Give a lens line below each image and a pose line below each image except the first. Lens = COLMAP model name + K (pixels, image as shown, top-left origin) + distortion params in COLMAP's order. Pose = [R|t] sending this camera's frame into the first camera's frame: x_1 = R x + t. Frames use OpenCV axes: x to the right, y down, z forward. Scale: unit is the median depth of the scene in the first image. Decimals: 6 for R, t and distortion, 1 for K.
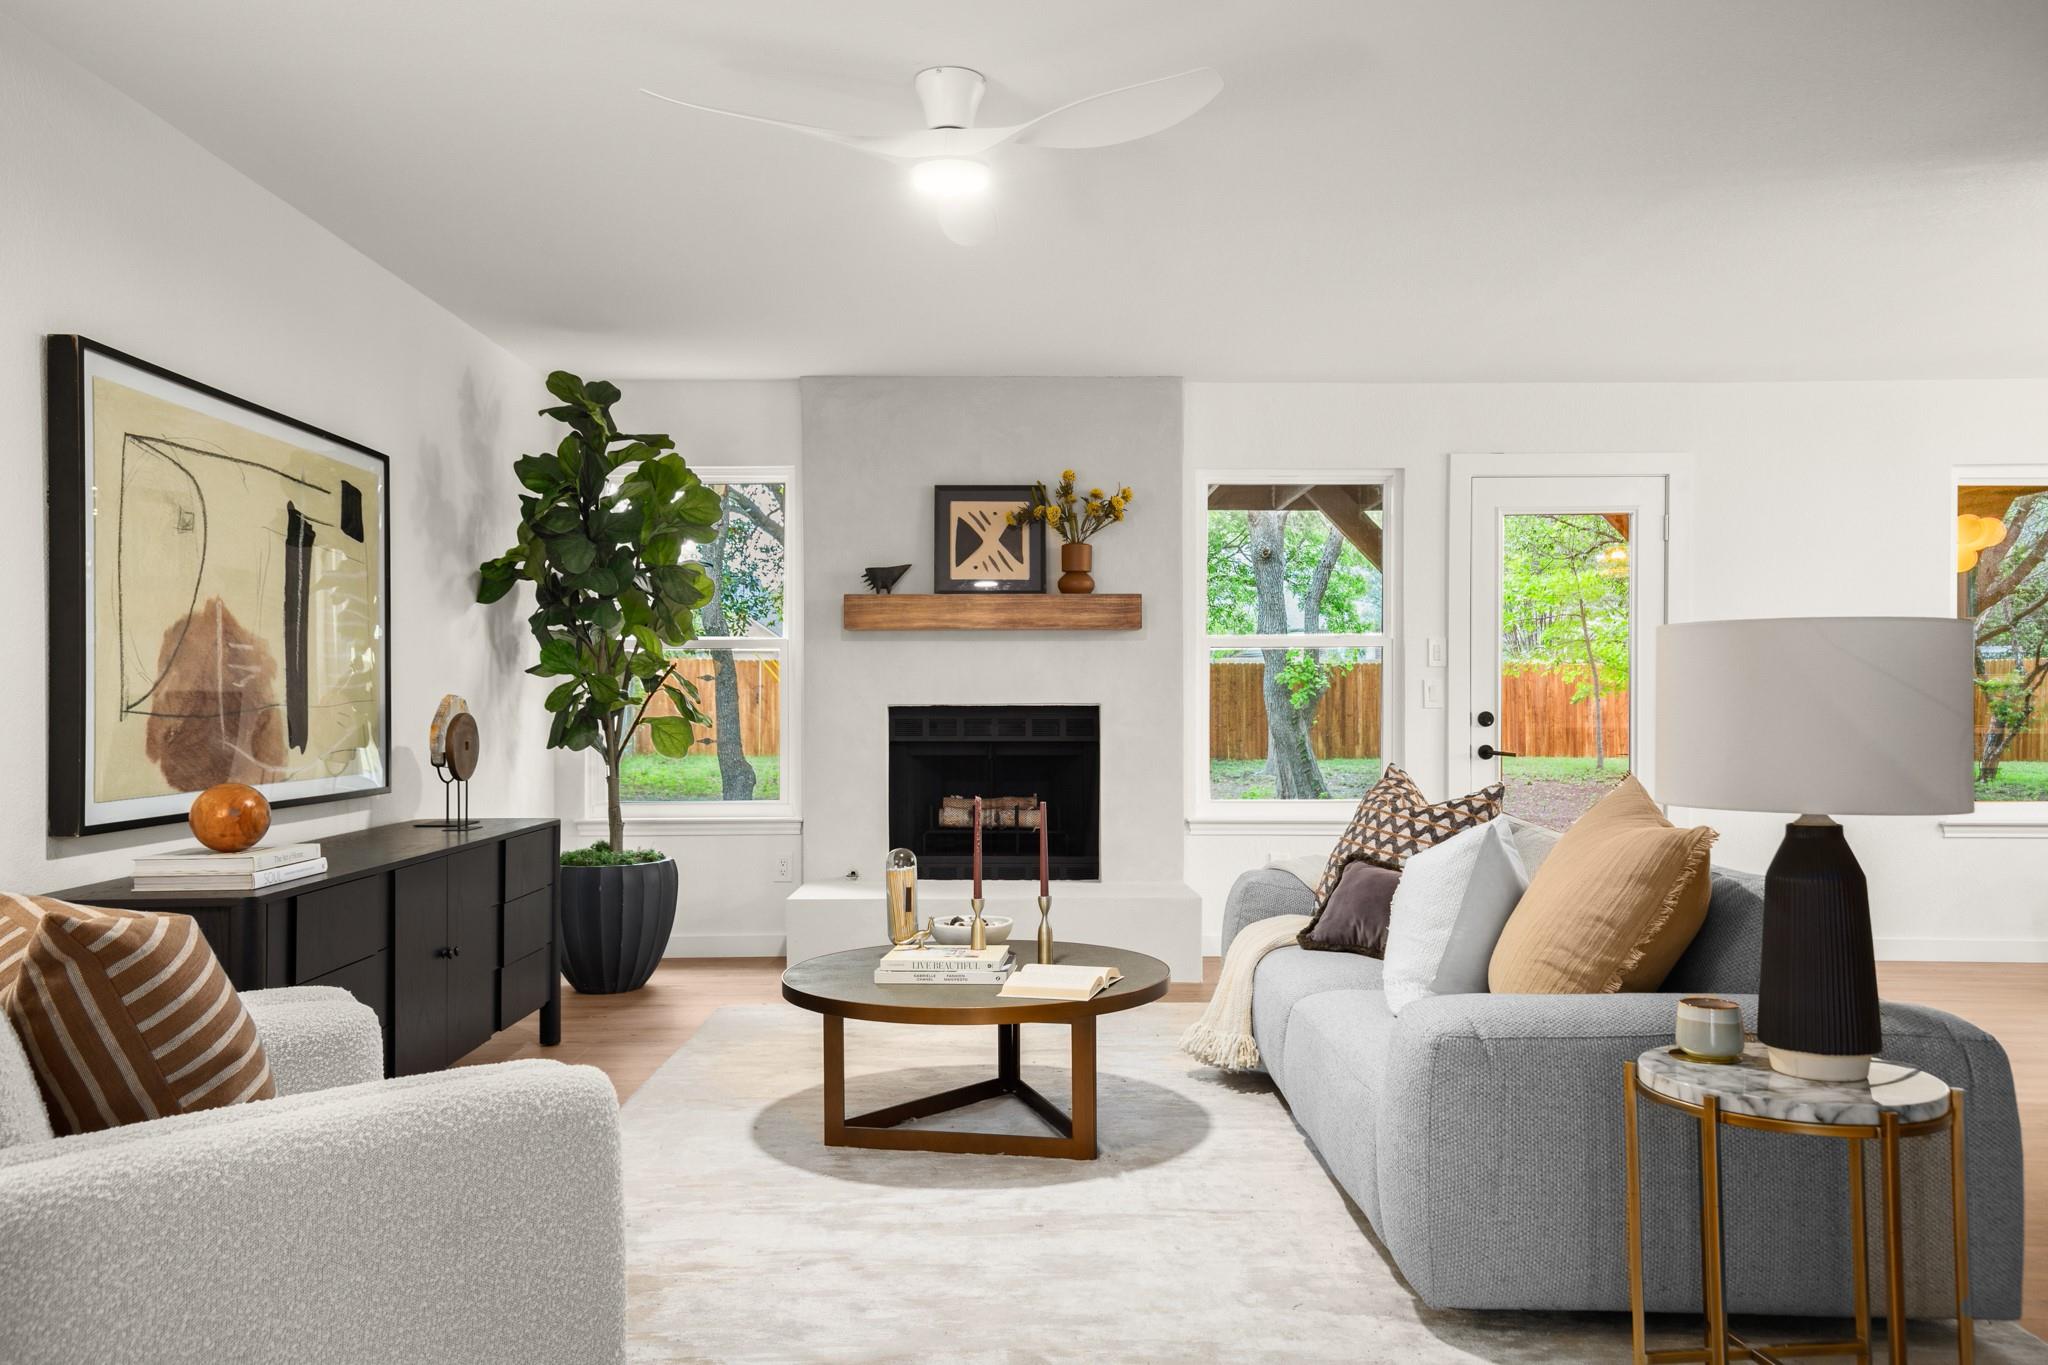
lens RADIAL K [[1589.1, 0, 1023.7], [0, 1589.1, 709.4], [0, 0, 1]] dist [0.000500, 0.000349]
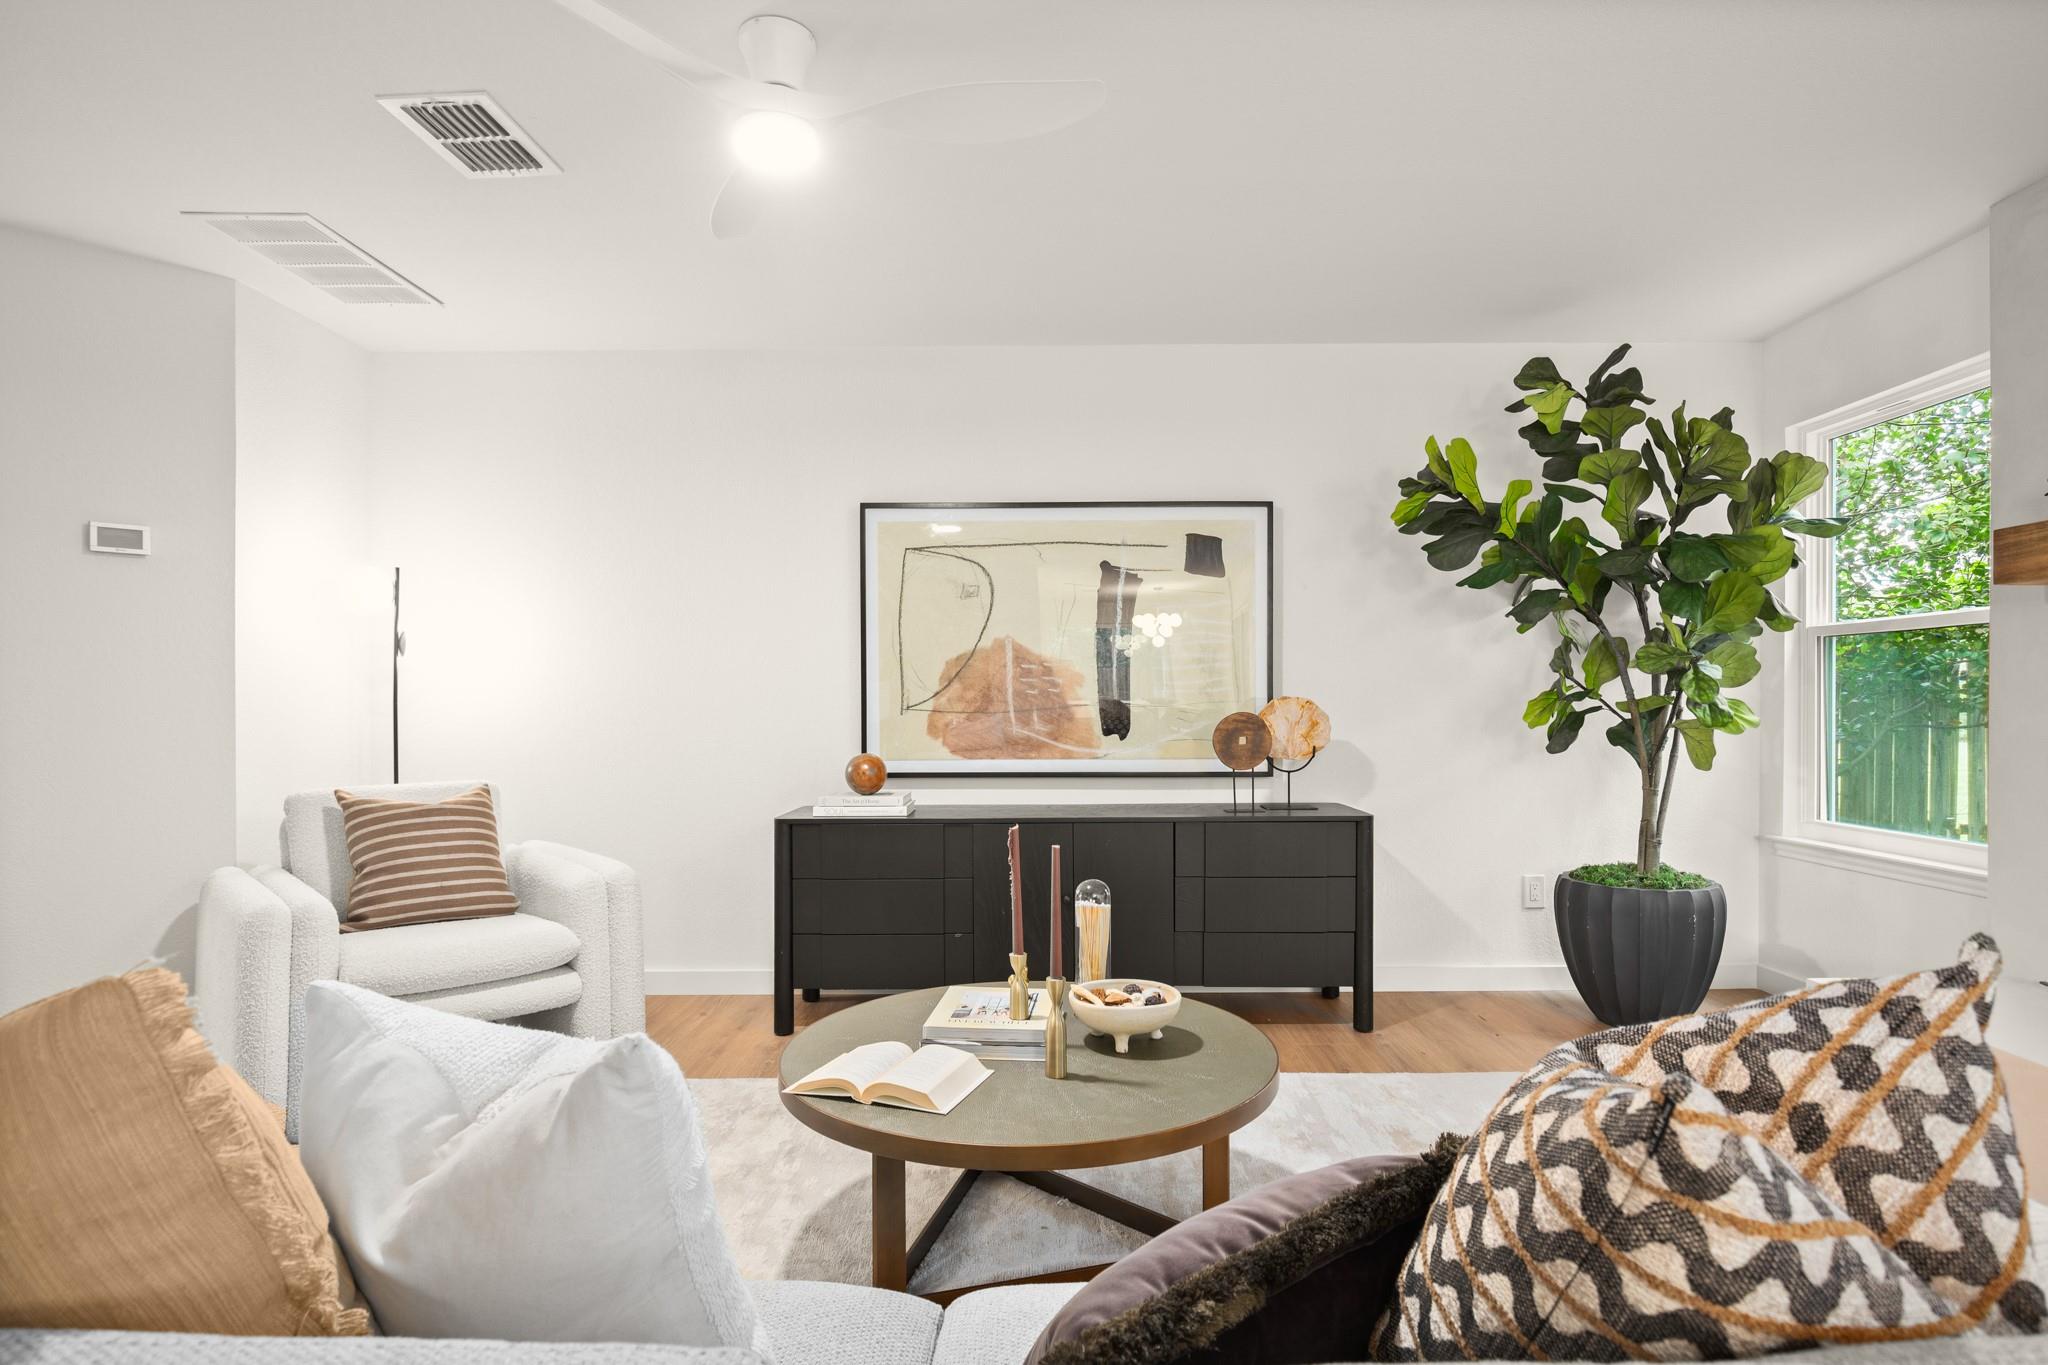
lens RADIAL K [[1071.0, 0, 1024.0], [0, 1071.0, 682.5], [0, 0, 1]] dist [0.003021, 0.000589]
pose [[-0.007976, -0.015107, -0.999854, 0.544580], [0.002578, 0.999882, -0.015128, -0.009496], [0.999965, -0.002698, -0.007936, 1.041184]]
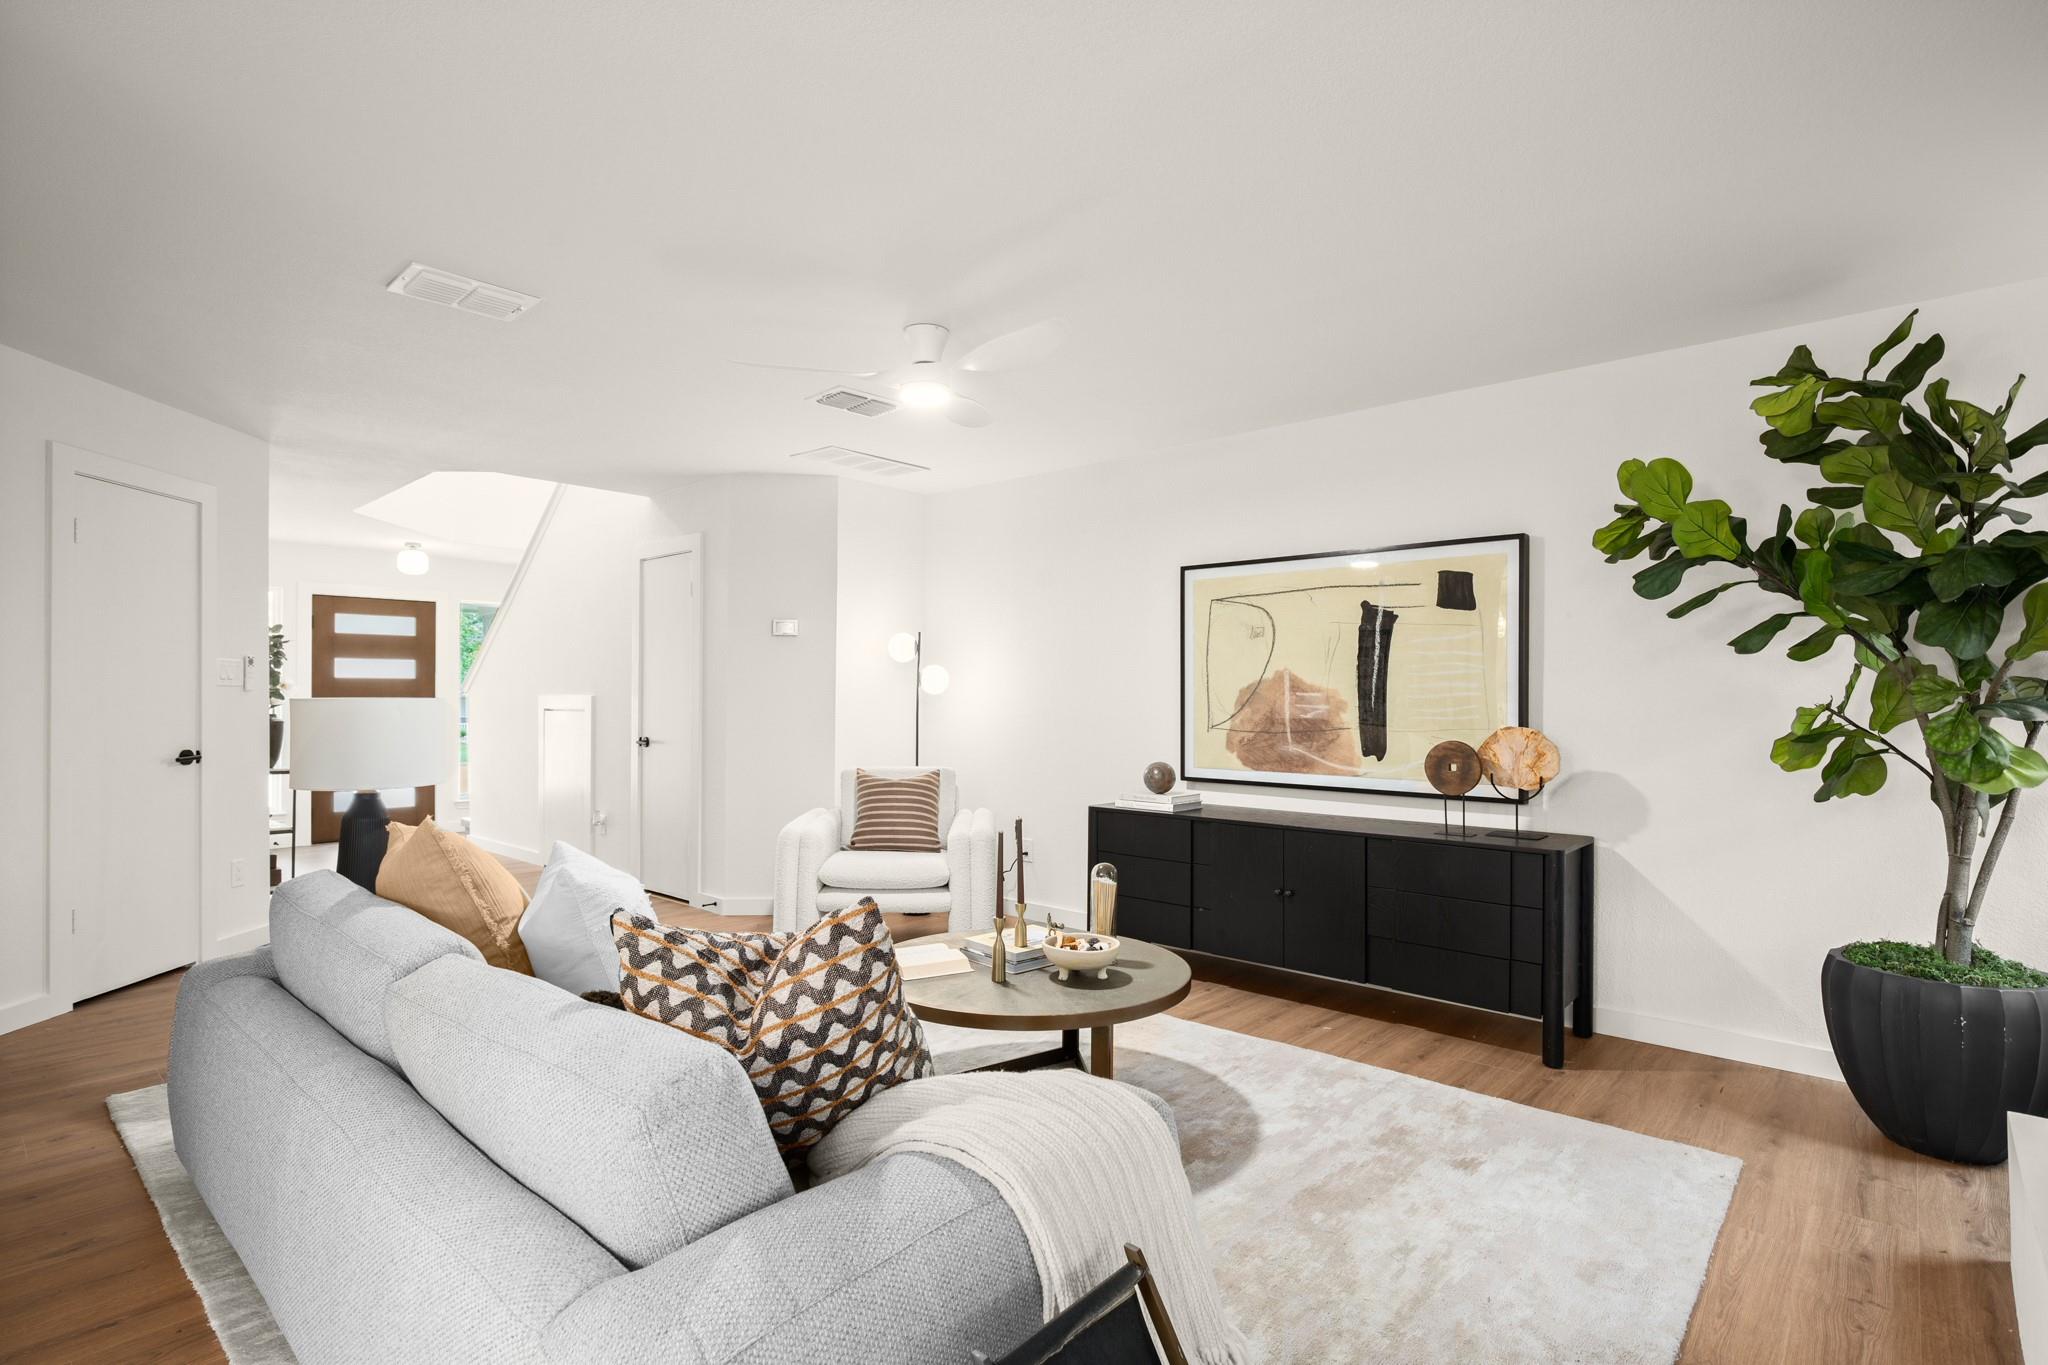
lens RADIAL K [[980.0, 0, 1024.0], [0, 980.0, 682.5], [0, 0, 1]] dist [0.023504, 0.000151]
pose [[-0.662702, -0.012766, -0.748774, 0.556202], [-0.004609, 0.999905, -0.012967, -0.038834], [0.748869, -0.005142, -0.662698, 1.553005]]
